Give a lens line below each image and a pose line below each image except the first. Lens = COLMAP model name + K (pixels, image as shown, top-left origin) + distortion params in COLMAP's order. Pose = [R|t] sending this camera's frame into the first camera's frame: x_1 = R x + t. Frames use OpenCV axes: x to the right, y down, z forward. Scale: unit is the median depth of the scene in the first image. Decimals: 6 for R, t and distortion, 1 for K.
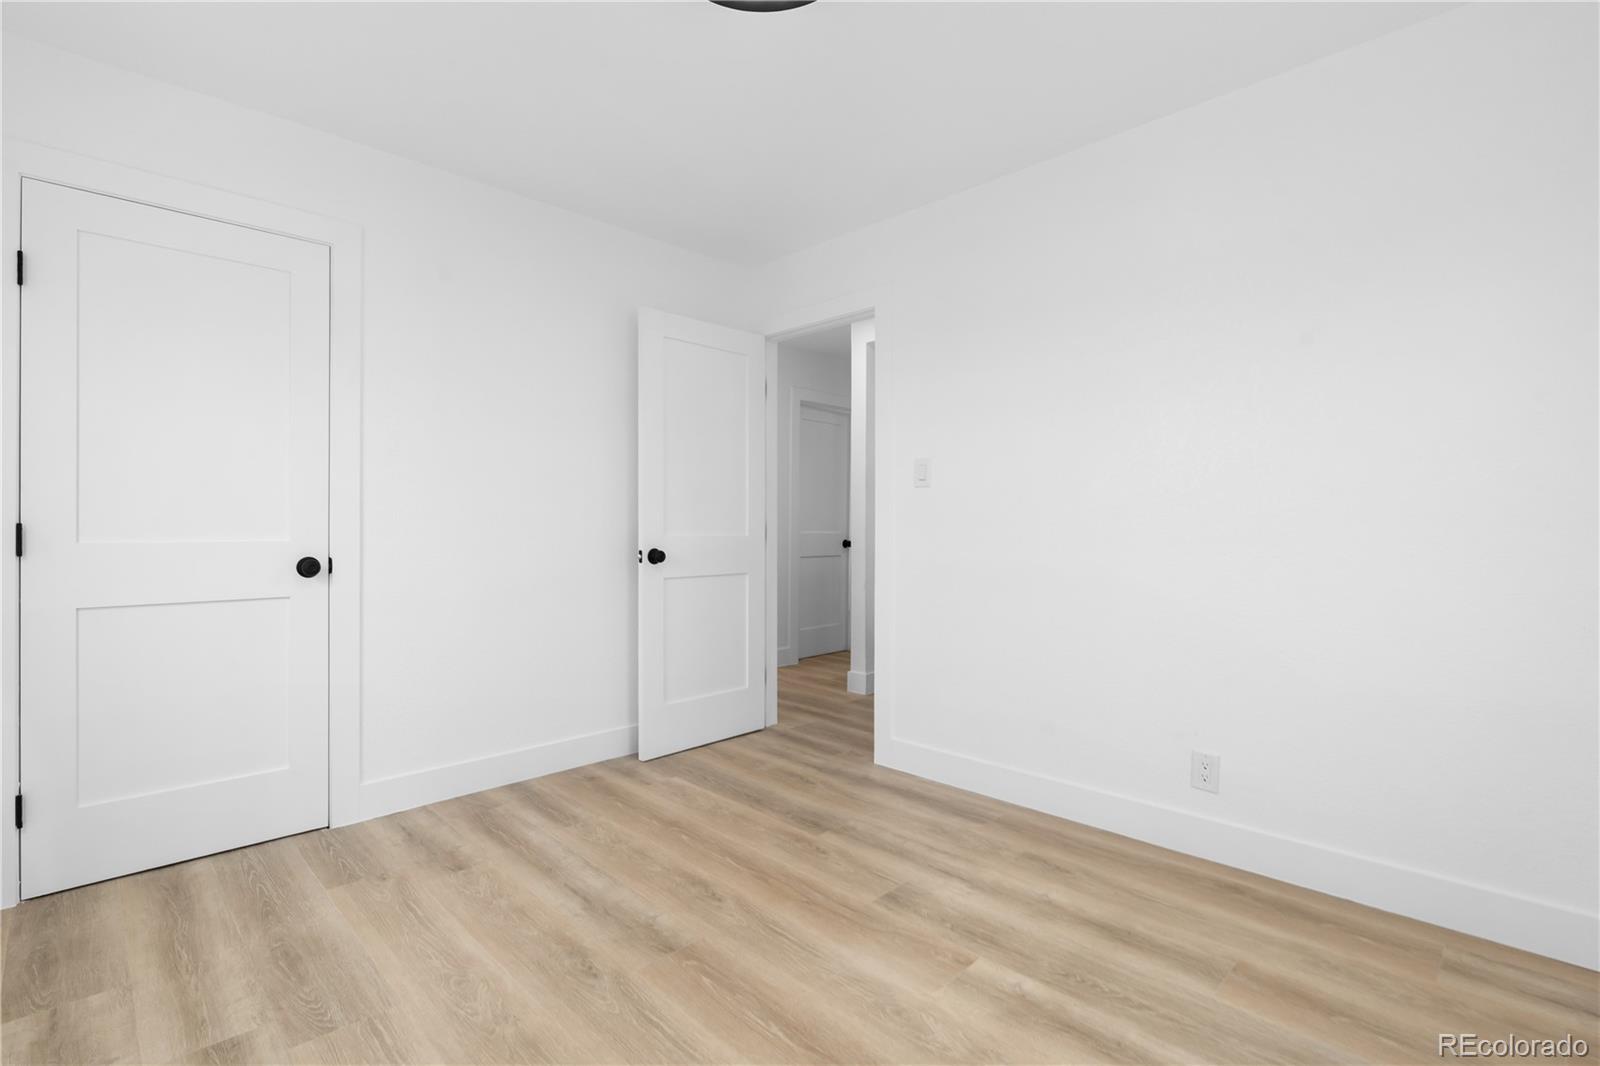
lens RADIAL K [[735.5, 0, 807.9], [0, 735.5, 541.1], [0, 0, 1]] dist [-0.018198, 0.005763]
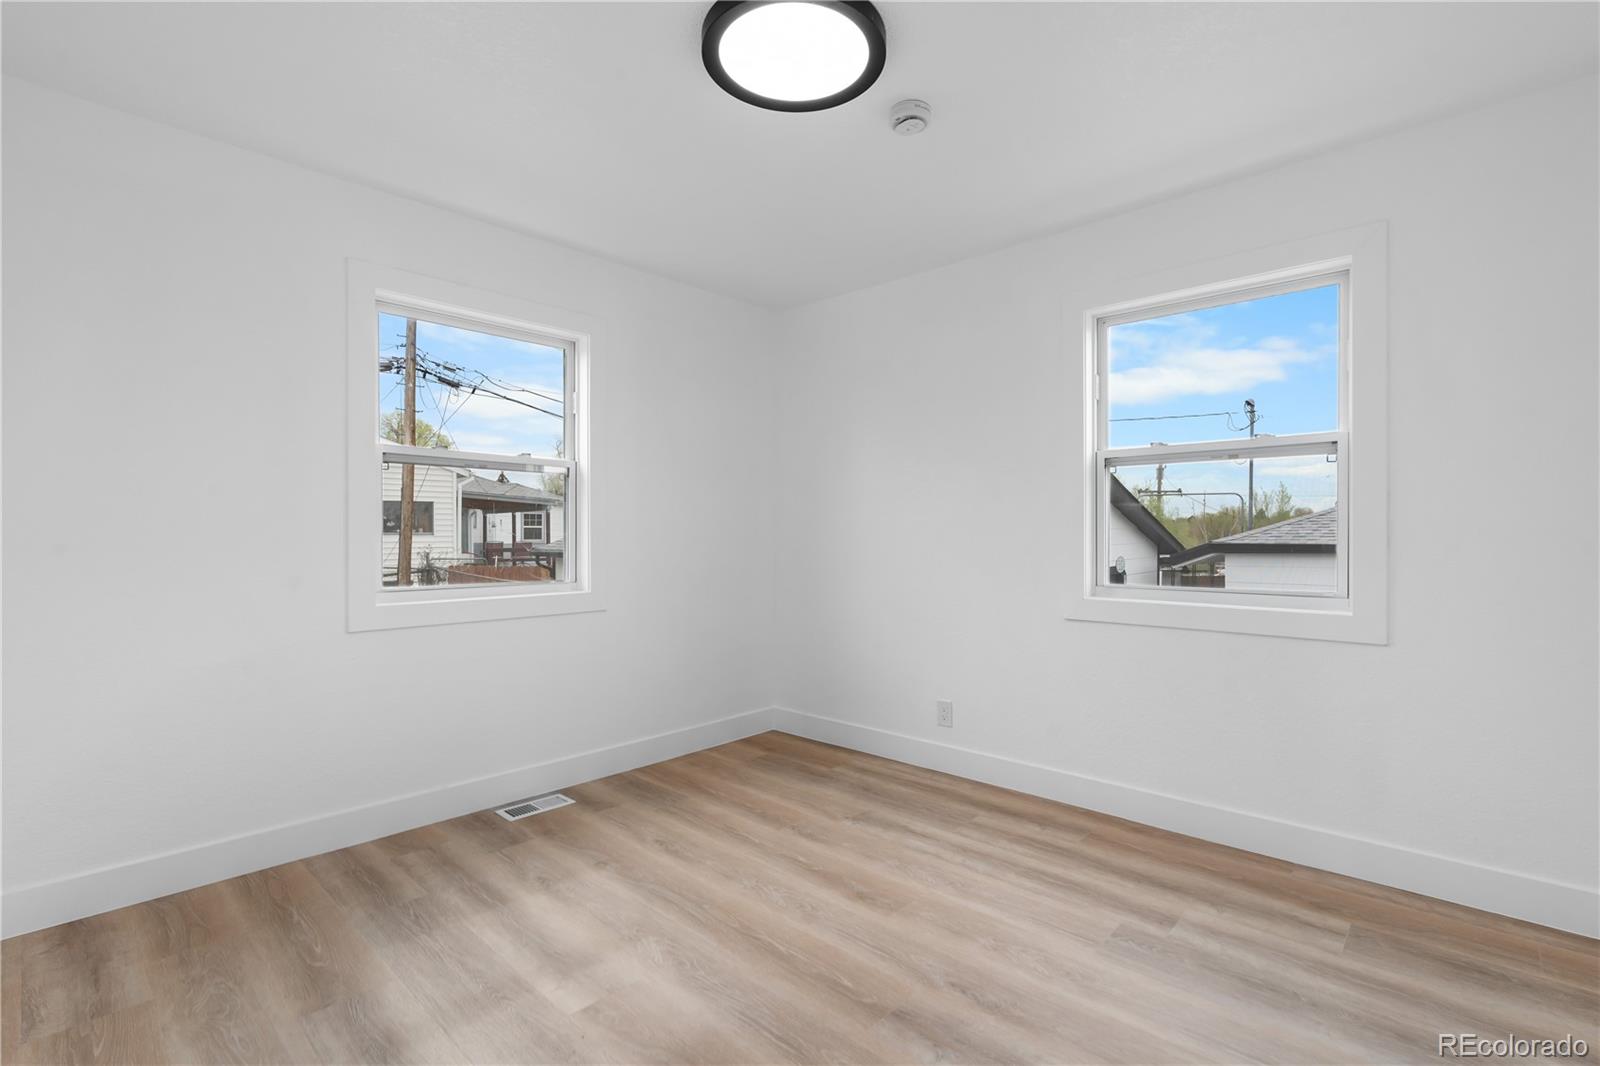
lens RADIAL K [[762.3, 0, 798.5], [0, 762.3, 526.4], [0, 0, 1]] dist [-0.002329, -0.000121]
pose [[-0.999990, 0.002110, -0.003971, -0.043019], [0.002060, 0.999918, 0.012643, -0.059619], [0.003997, 0.012635, -0.999912, 1.432379]]
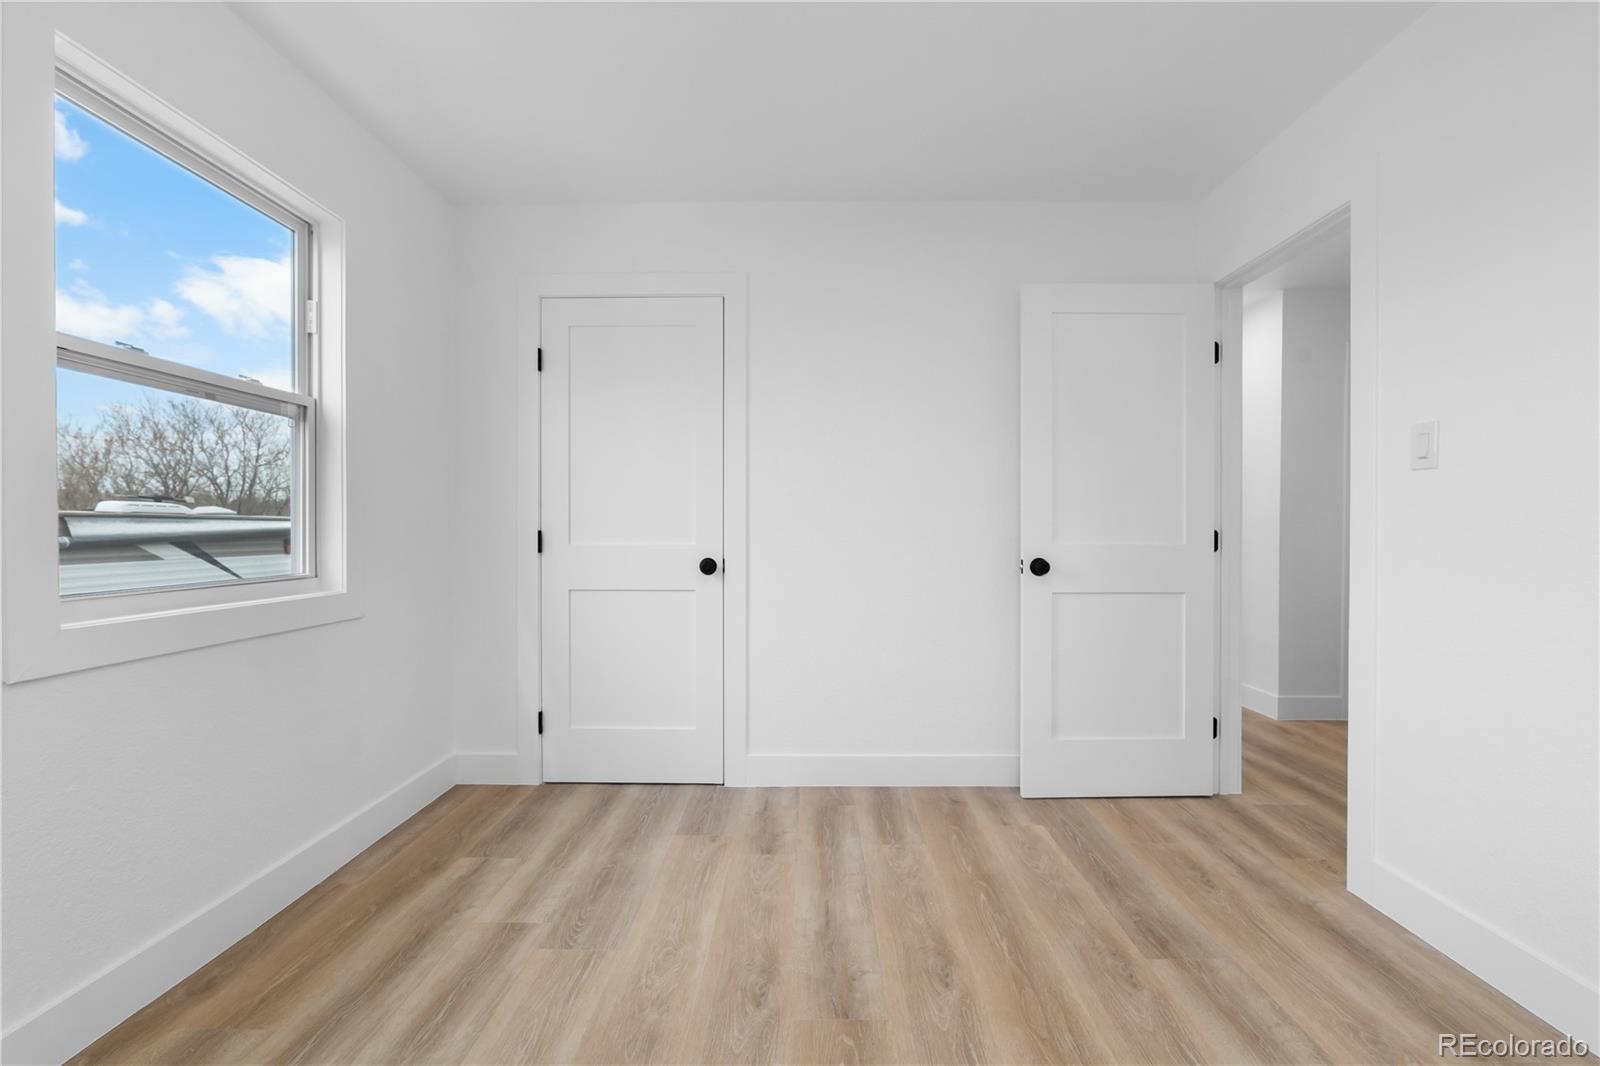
lens RADIAL K [[735.5, 0, 807.9], [0, 735.5, 541.1], [0, 0, 1]] dist [-0.018198, 0.005763]
pose [[0.700097, 0.007414, -0.714009, 0.291348], [-0.013682, 0.999902, -0.003033, -0.003581], [0.713916, 0.011893, 0.700130, 0.254805]]
